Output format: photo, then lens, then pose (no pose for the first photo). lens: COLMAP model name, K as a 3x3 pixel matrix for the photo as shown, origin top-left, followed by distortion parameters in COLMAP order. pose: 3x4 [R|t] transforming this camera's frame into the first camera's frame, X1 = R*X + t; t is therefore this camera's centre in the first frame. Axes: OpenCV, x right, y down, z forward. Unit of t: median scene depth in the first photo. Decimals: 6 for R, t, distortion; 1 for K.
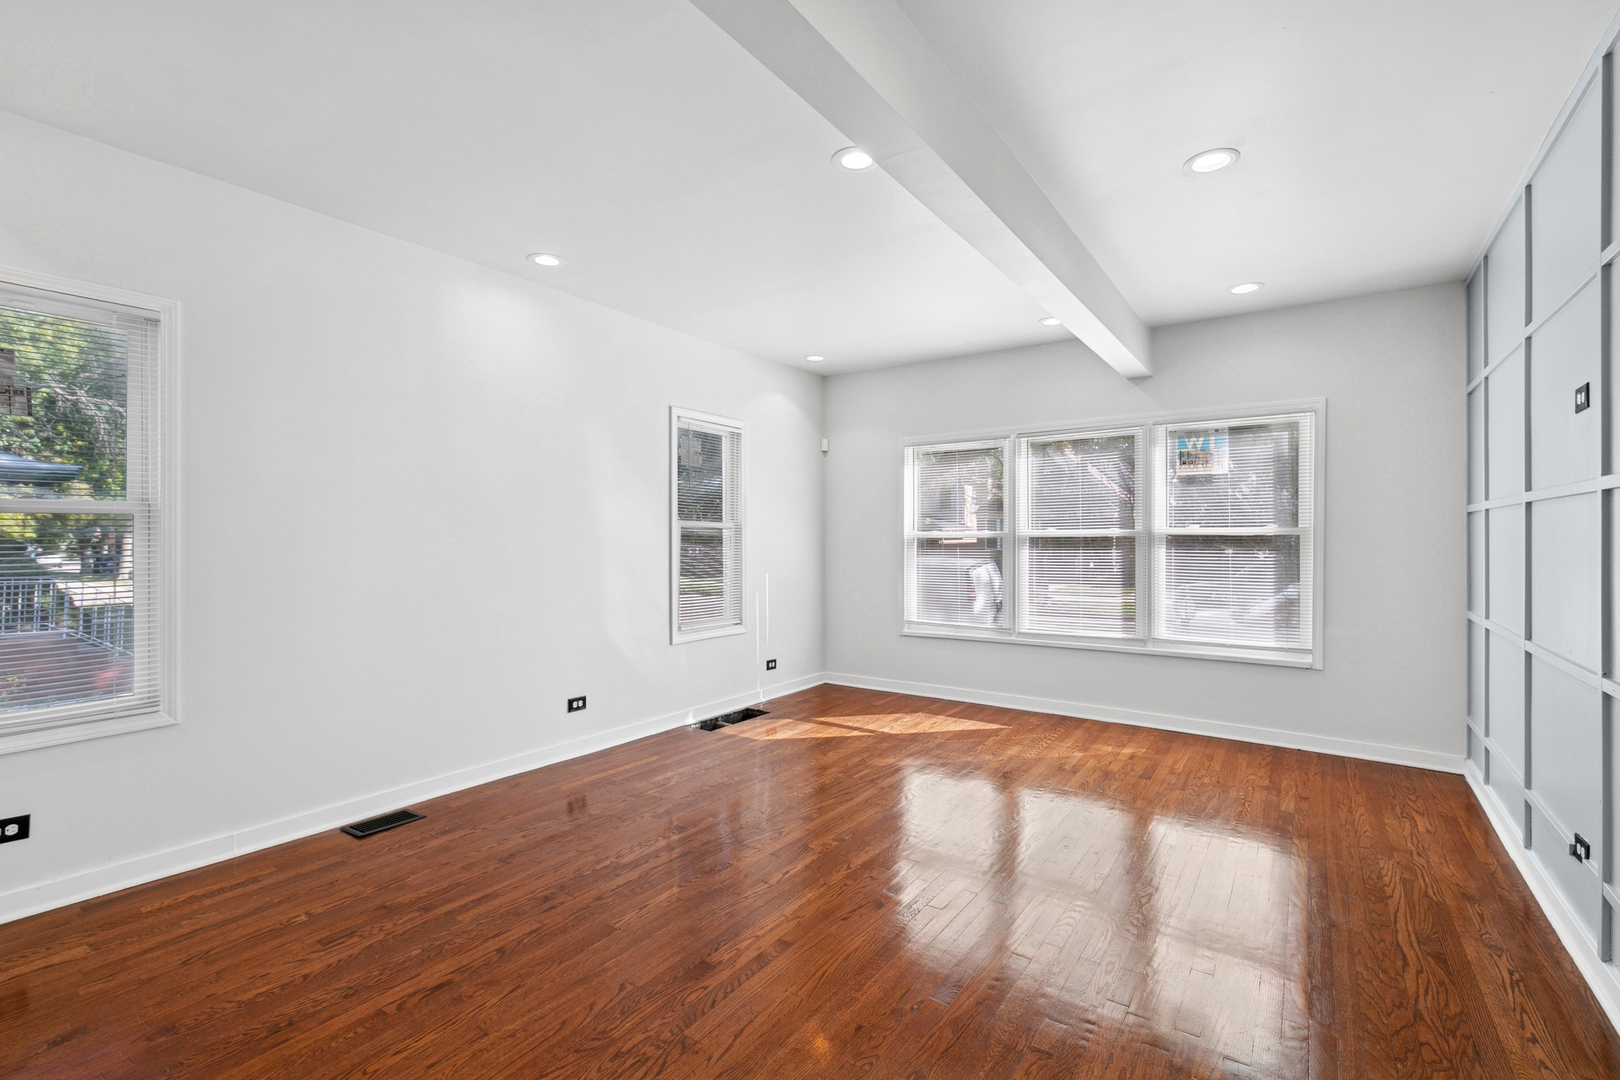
lens RADIAL K [[727.3, 0, 808.7], [0, 727.3, 538.8], [0, 0, 1]] dist [-0.000312, 0.000074]
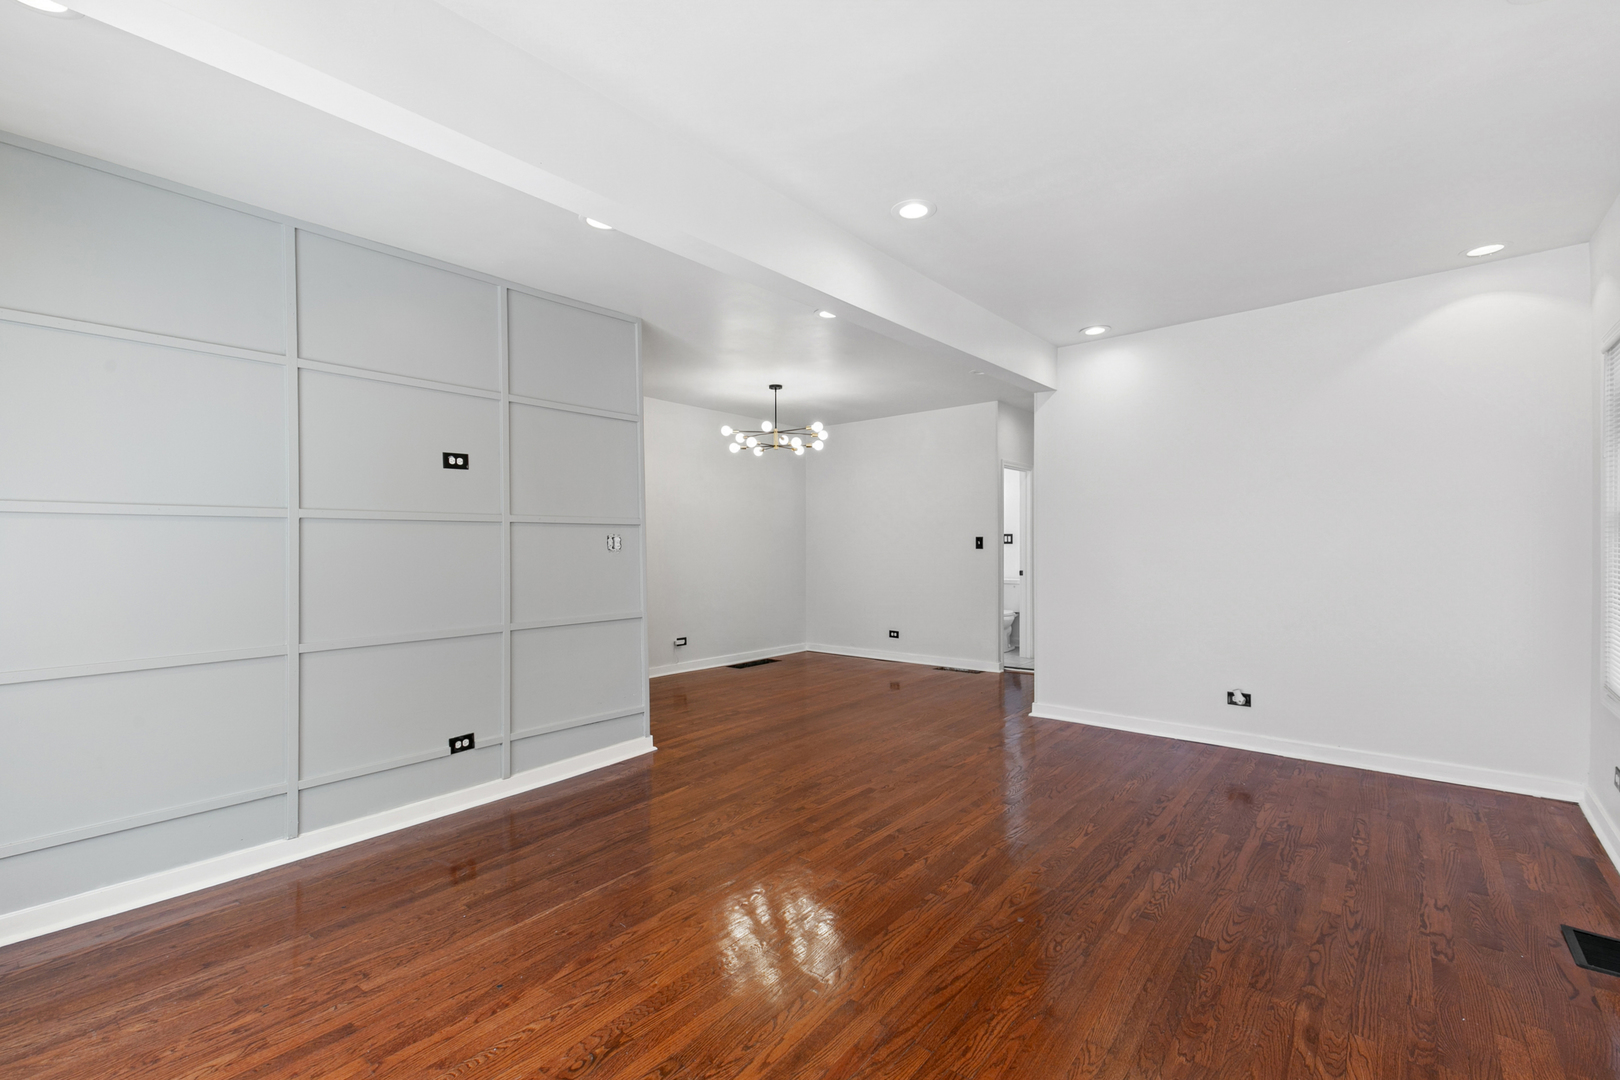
lens RADIAL K [[727.3, 0, 811.2], [0, 727.3, 540.7], [0, 0, 1]] dist [-0.000312, 0.000074]
pose [[-0.997430, 0.008514, 0.071136, 0.145448], [0.008678, 0.999960, 0.002004, -0.011768], [-0.071116, 0.002616, -0.997465, 2.113880]]
